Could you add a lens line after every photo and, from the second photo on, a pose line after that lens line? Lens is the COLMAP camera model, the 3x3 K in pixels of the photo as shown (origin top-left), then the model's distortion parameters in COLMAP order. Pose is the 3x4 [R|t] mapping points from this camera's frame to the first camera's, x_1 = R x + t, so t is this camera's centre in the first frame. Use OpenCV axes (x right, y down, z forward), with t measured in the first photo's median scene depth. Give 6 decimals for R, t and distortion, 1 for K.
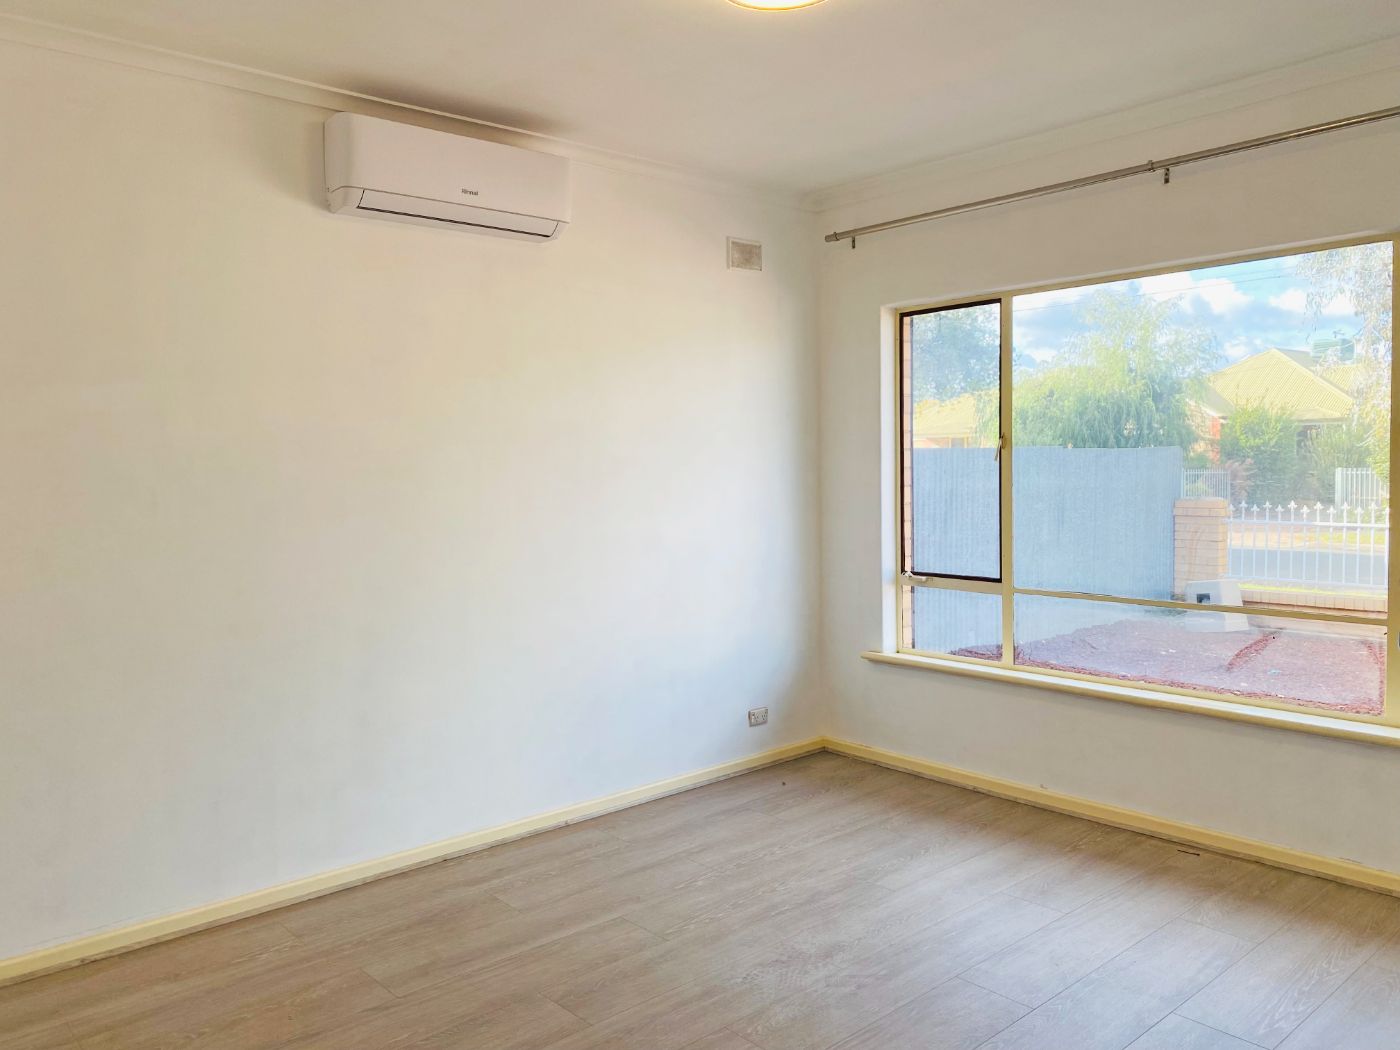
lens RADIAL K [[1091.4, 0, 697.6], [0, 1091.4, 524.5], [0, 0, 1]] dist [0.040737, -0.059990]
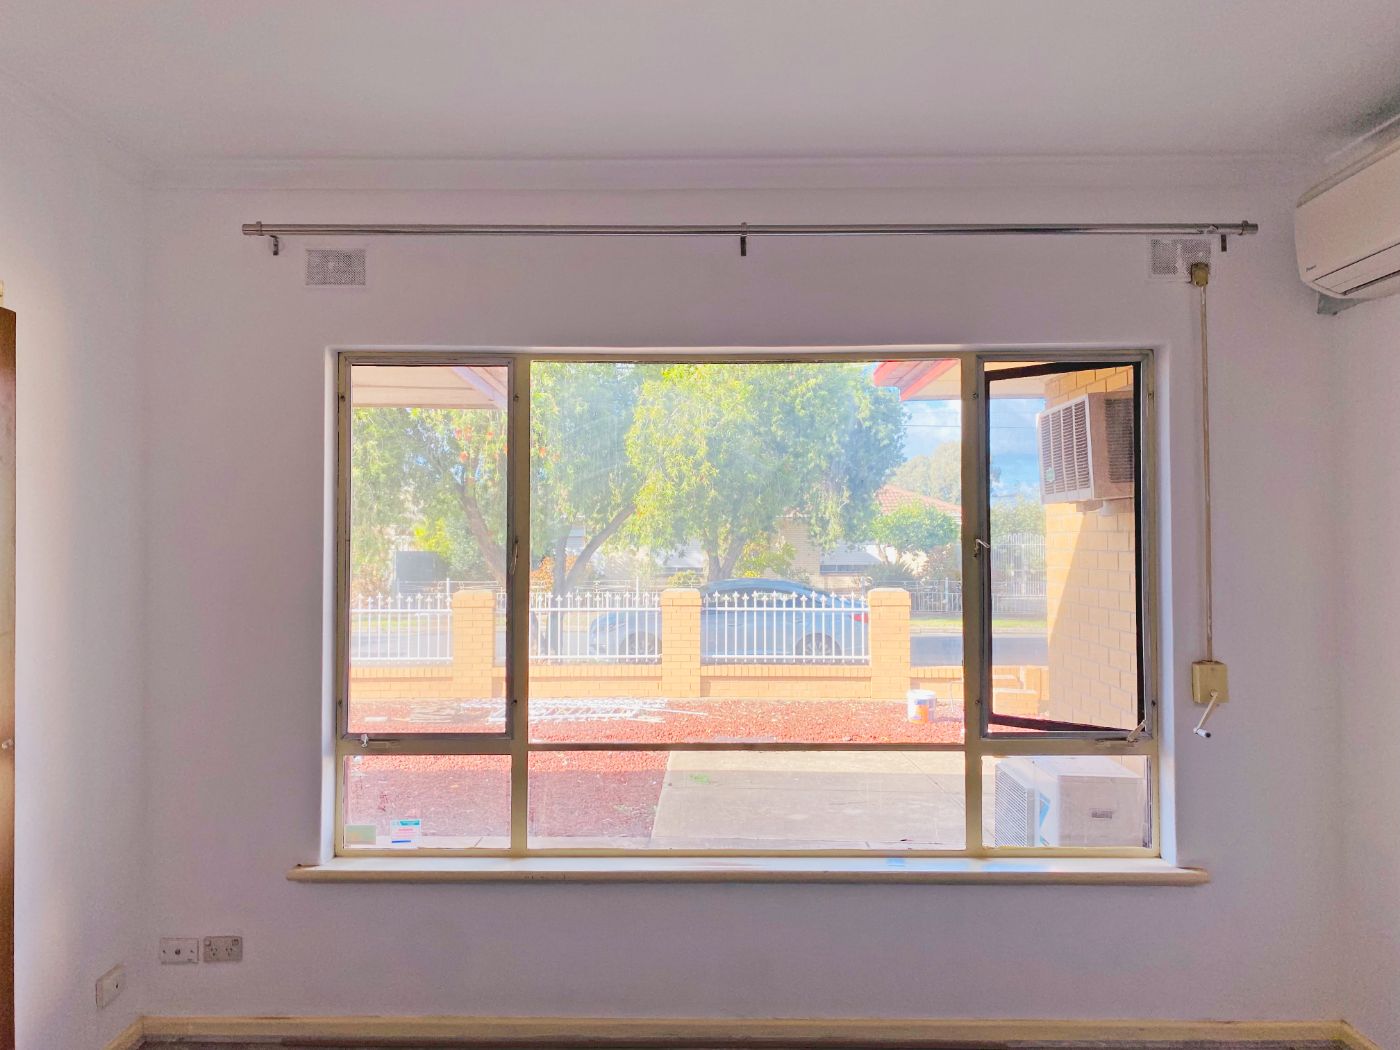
lens RADIAL K [[1091.4, 0, 695.8], [0, 1091.4, 519.2], [0, 0, 1]] dist [0.040737, -0.059990]
pose [[0.631228, 0.025422, 0.775180, -0.228029], [0.033273, 0.997655, -0.059812, -0.048347], [-0.774883, 0.063548, 0.628902, 0.438989]]
